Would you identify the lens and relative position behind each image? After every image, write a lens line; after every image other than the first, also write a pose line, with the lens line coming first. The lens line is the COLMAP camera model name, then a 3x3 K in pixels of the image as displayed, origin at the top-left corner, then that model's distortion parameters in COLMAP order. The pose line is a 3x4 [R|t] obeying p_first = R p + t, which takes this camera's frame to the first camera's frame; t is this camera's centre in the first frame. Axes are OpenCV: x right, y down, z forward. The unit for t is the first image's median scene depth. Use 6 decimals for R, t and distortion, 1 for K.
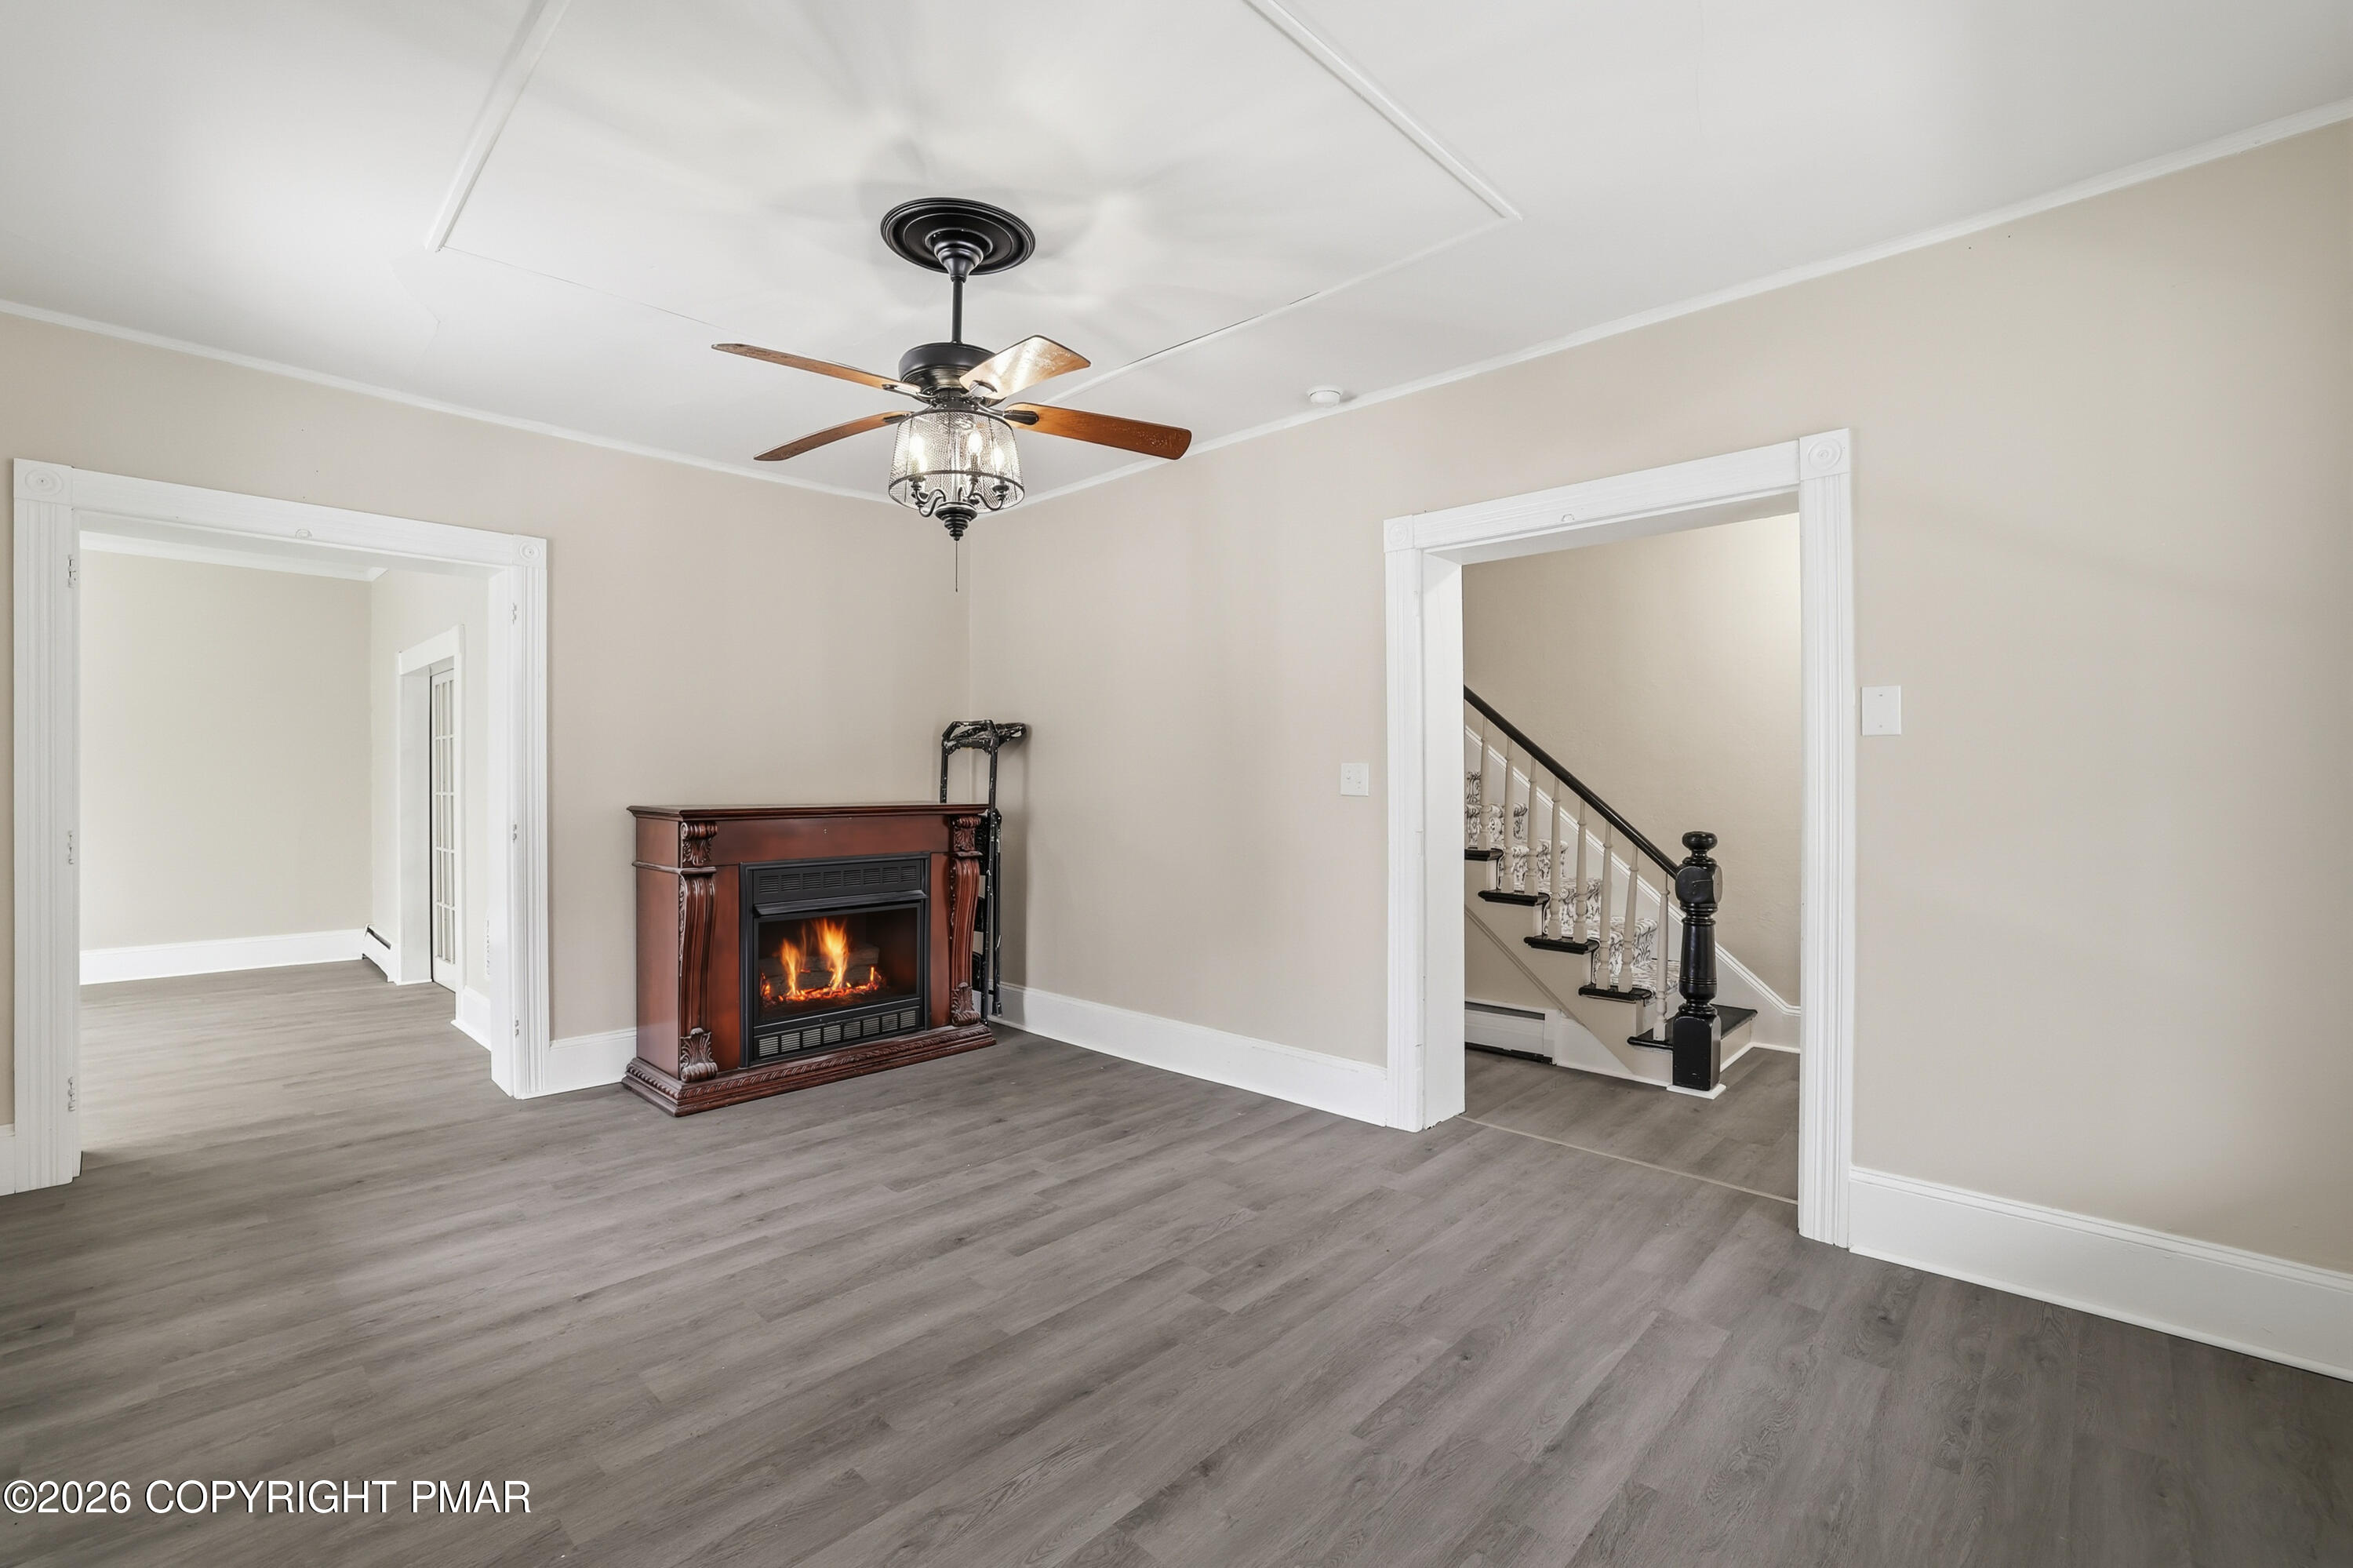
lens RADIAL K [[1021.7, 0, 1179.8], [0, 1021.7, 782.6], [0, 0, 1]] dist [0.001177, 0.000494]
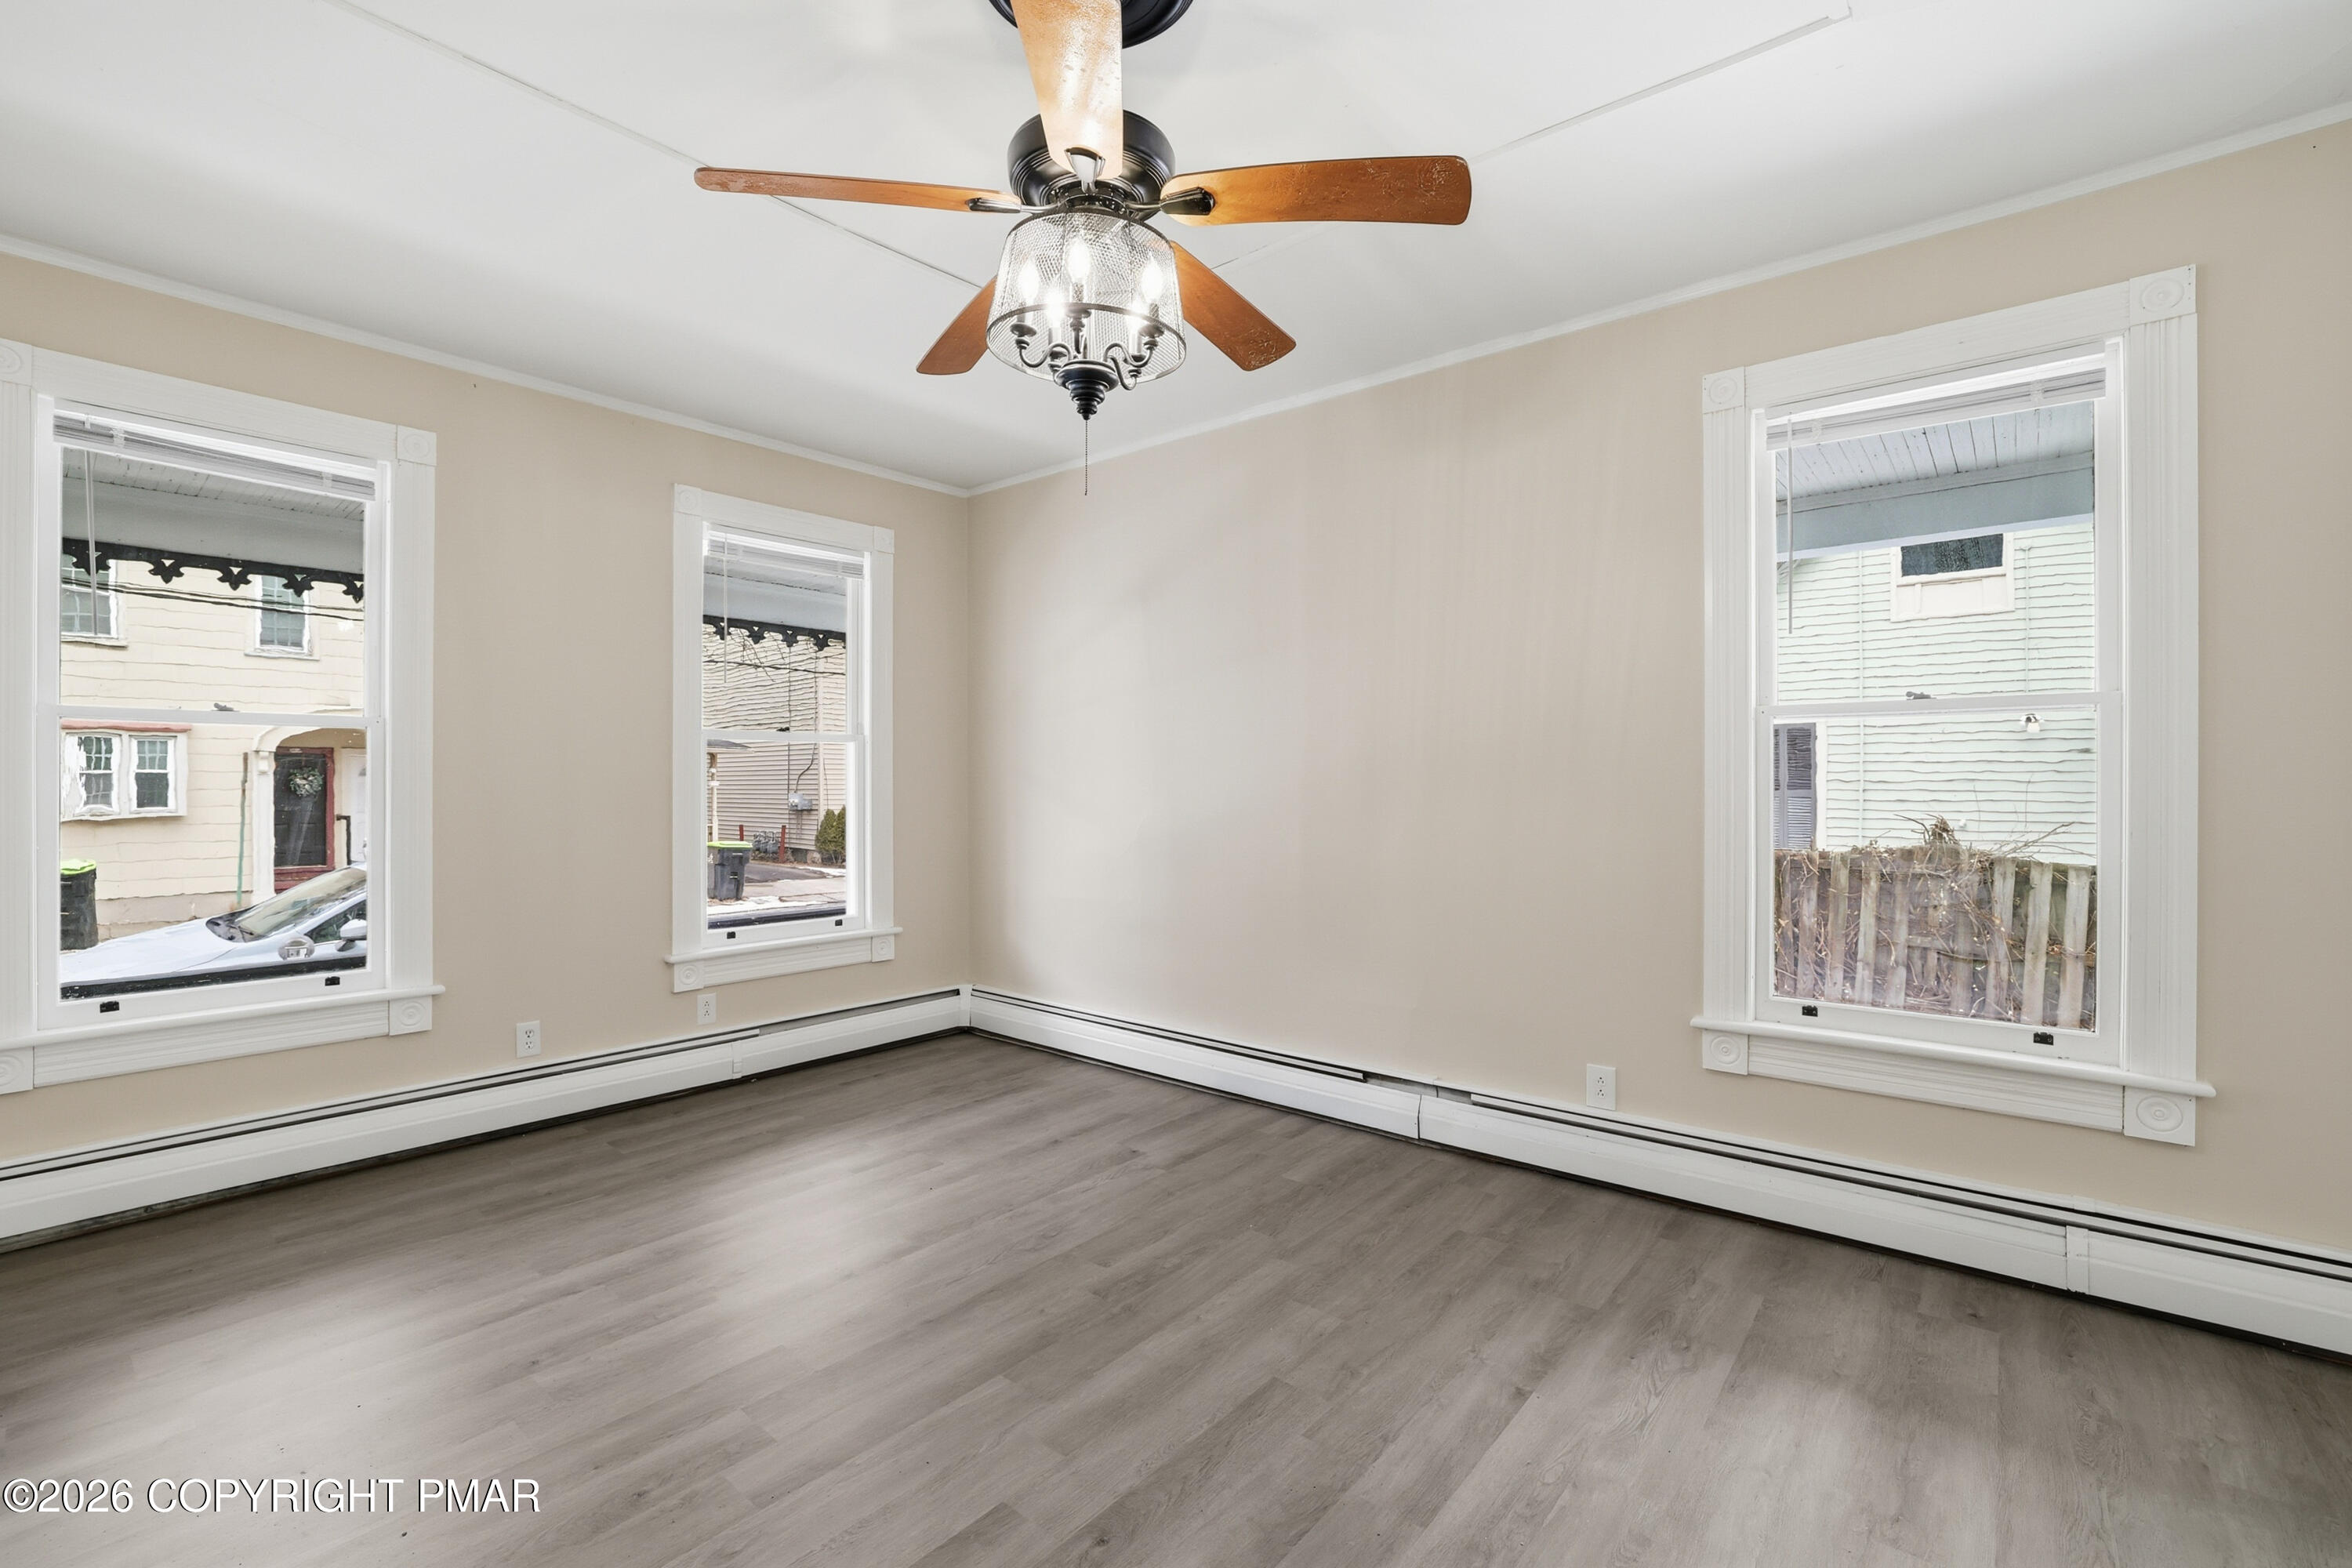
lens RADIAL K [[1021.2, 0, 1188.9], [0, 1021.2, 767.9], [0, 0, 1]] dist [0.001177, 0.000494]
pose [[-0.997489, 0.004697, -0.070672, -0.281675], [0.004514, 0.999986, 0.002754, -0.014722], [0.070684, 0.002428, -0.997496, 2.005260]]
